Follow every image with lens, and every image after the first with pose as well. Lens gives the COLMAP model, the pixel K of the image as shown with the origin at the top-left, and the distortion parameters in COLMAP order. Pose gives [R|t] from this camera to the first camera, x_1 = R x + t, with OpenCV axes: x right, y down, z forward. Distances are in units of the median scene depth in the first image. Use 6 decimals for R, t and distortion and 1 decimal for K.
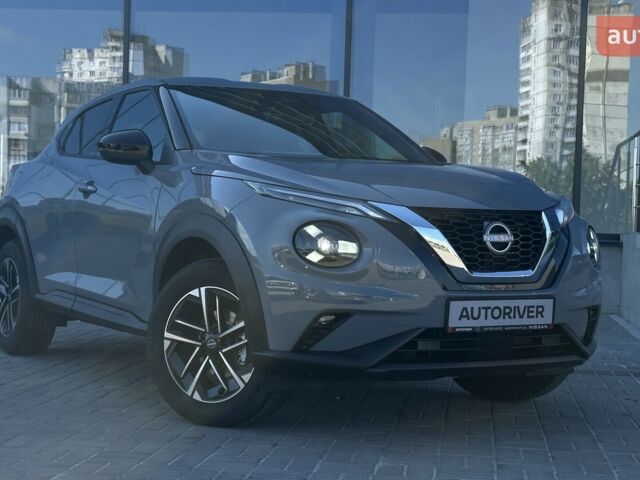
lens RADIAL K [[1188.7, 0, 345.1], [0, 1188.7, 240.0], [0, 0, 1]] dist [0.164437, -0.292318]
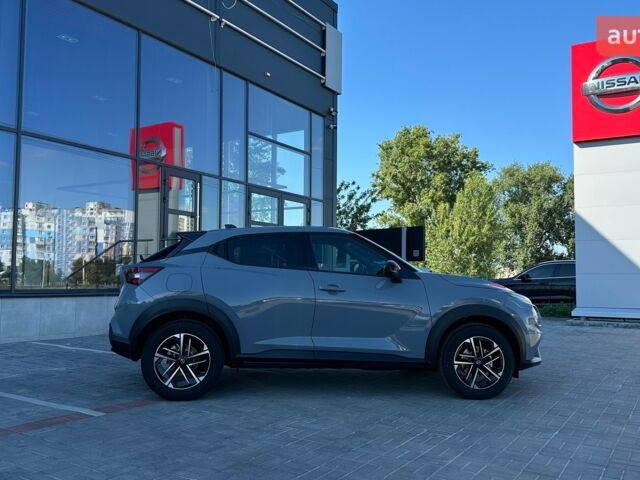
lens RADIAL K [[596.0, 0, 319.7], [0, 596.0, 232.7], [0, 0, 1]] dist [0.155523, -0.257485]
pose [[0.432866, 0.042098, 0.900475, -1.367981], [0.010231, 0.998615, -0.051604, -0.109453], [-0.901400, 0.031550, 0.431836, 0.812536]]
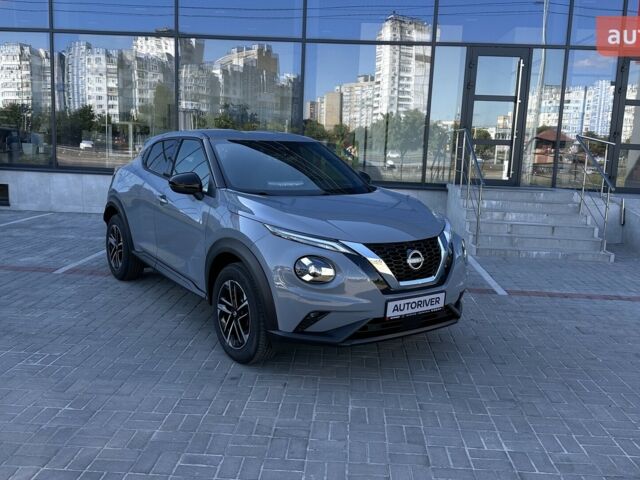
lens RADIAL K [[596.0, 0, 319.7], [0, 596.0, 232.7], [0, 0, 1]] dist [0.155523, -0.257485]
pose [[0.998406, 0.001234, 0.056427, -0.053183], [-0.009383, 0.989477, 0.144388, -0.160059], [-0.055655, -0.144688, 0.987911, 0.182290]]
